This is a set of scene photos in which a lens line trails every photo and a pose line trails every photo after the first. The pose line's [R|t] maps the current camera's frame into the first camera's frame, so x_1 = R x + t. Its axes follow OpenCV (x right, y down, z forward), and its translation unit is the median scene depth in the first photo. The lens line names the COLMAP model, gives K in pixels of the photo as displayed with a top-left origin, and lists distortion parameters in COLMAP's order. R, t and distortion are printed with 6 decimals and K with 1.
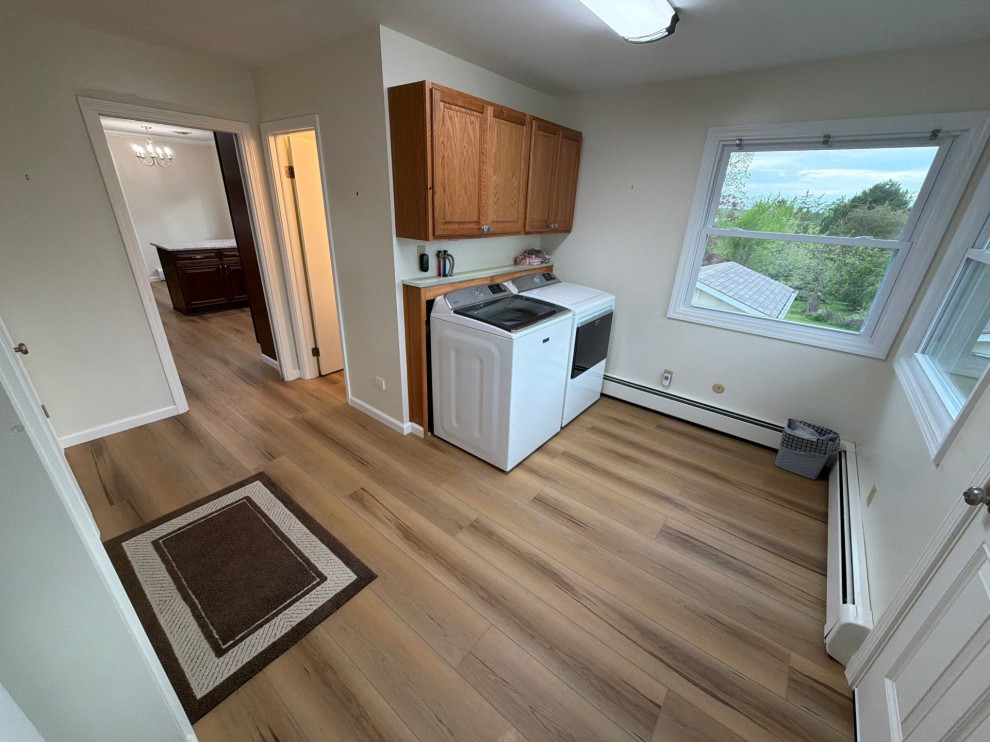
lens RADIAL K [[394.0, 0, 494.9], [0, 394.0, 372.4], [0, 0, 1]] dist [-0.000640, -0.000059]
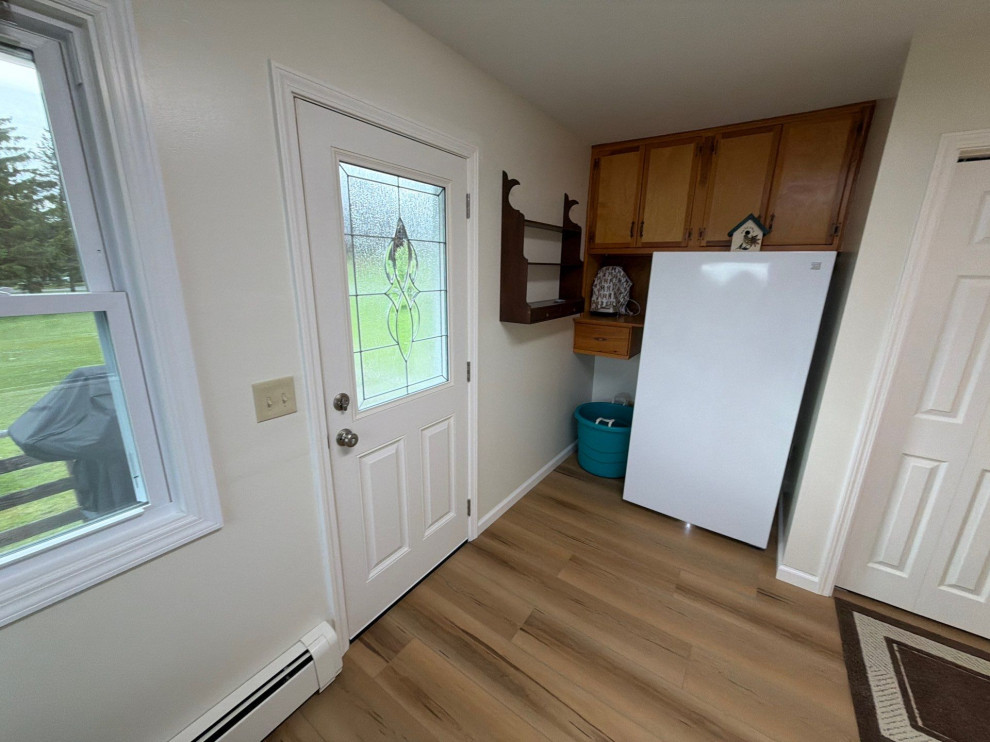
lens RADIAL K [[394.0, 0, 496.3], [0, 394.0, 373.5], [0, 0, 1]] dist [-0.000640, -0.000059]
pose [[-0.996269, -0.038792, -0.077096, 0.380141], [-0.078314, 0.781739, 0.618669, -0.347604], [0.036270, 0.622398, -0.781860, 0.891930]]
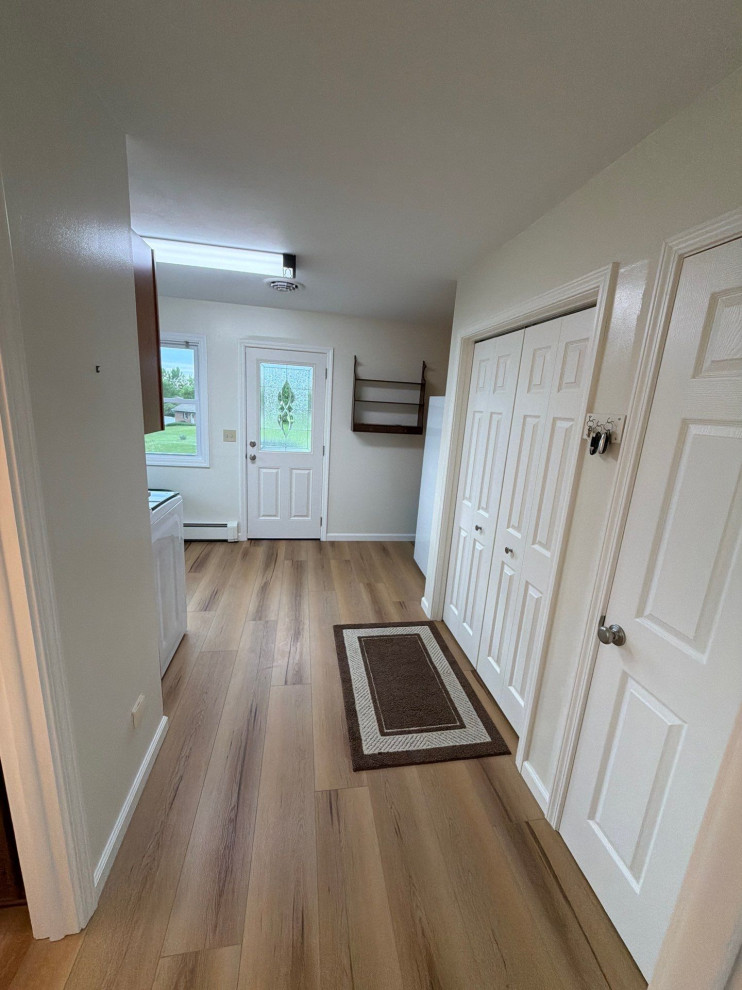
lens RADIAL K [[394.0, 0, 370.7], [0, 394.0, 497.9], [0, 0, 1]] dist [-0.000640, -0.000059]
pose [[-0.738815, -0.240711, 0.629453, -1.003759], [0.180393, 0.829308, 0.528873, -0.552840], [-0.649316, 0.504289, -0.569282, 1.217082]]
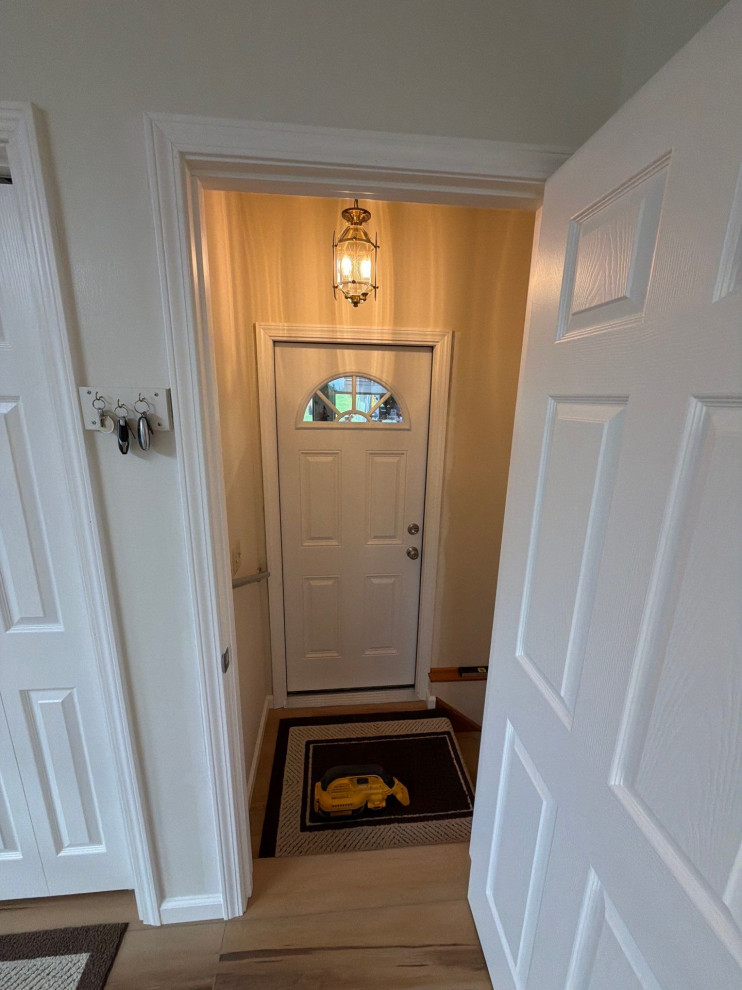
lens RADIAL K [[394.0, 0, 362.6], [0, 394.0, 491.6], [0, 0, 1]] dist [-0.000640, -0.000059]
pose [[-0.722063, 0.113323, -0.682483, -0.768002], [-0.319386, 0.820476, 0.474144, -0.451674], [0.613692, 0.560337, -0.556242, 0.994921]]
